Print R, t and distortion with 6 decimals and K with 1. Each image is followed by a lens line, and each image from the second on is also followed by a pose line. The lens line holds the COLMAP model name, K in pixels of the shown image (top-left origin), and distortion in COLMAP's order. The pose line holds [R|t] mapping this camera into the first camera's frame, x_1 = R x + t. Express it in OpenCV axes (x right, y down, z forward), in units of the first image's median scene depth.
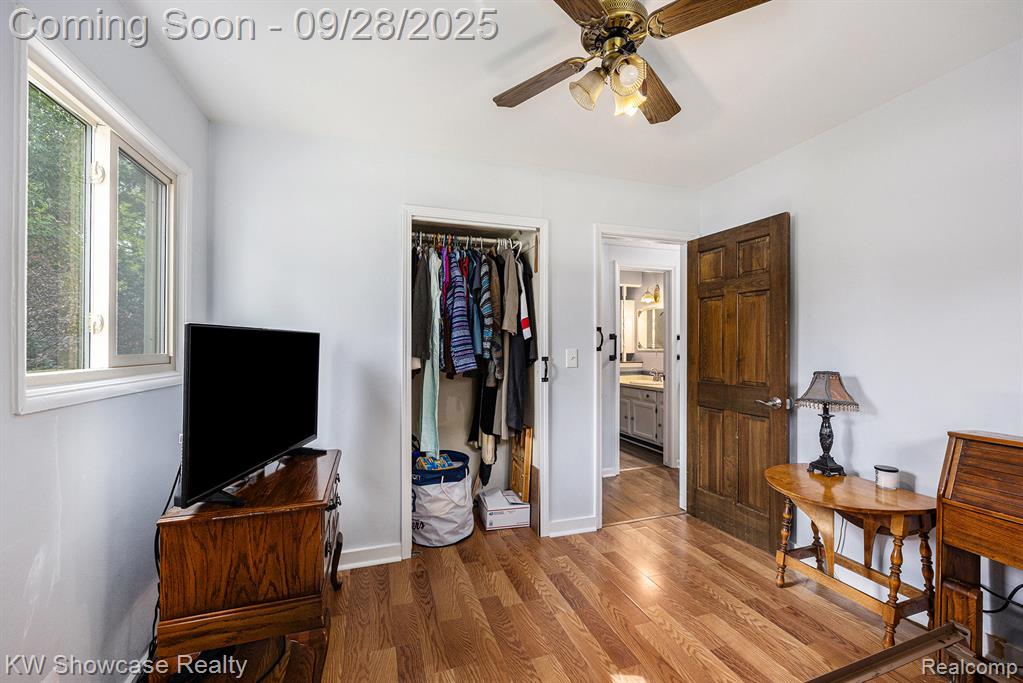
lens RADIAL K [[423.4, 0, 513.8], [0, 423.4, 343.9], [0, 0, 1]] dist [0.003759, 0.000454]
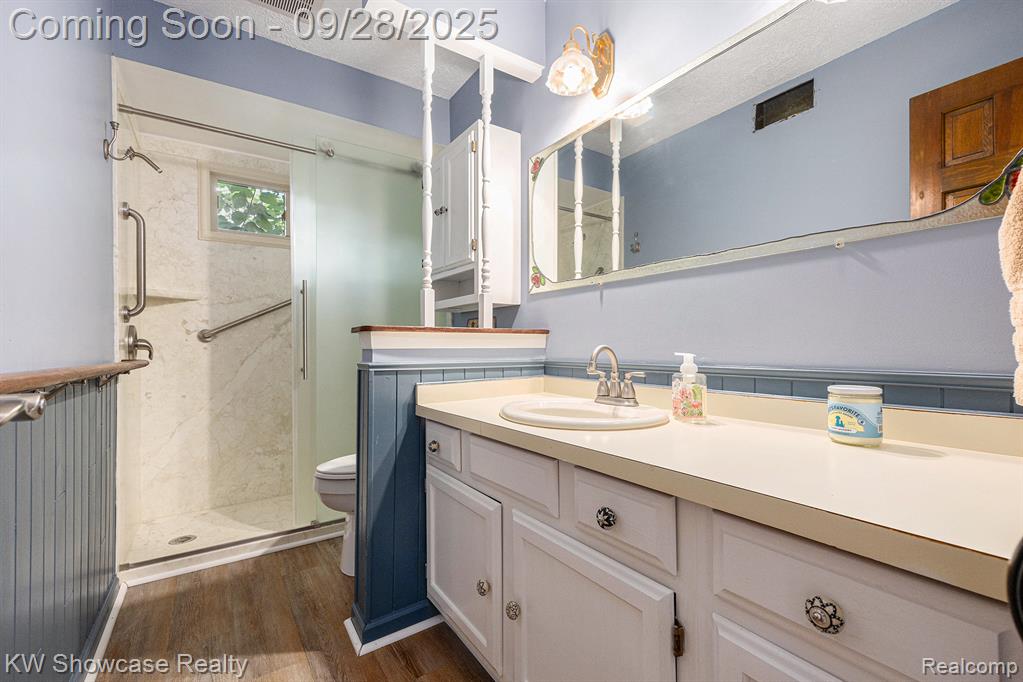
lens RADIAL K [[423.4, 0, 511.3], [0, 423.4, 342.2], [0, 0, 1]] dist [0.003759, 0.000454]
pose [[0.964704, 0.000889, 0.263336, 0.204235], [-0.000912, 1.000000, -0.000032, 0.050214], [-0.263336, -0.000209, 0.964704, 0.726827]]
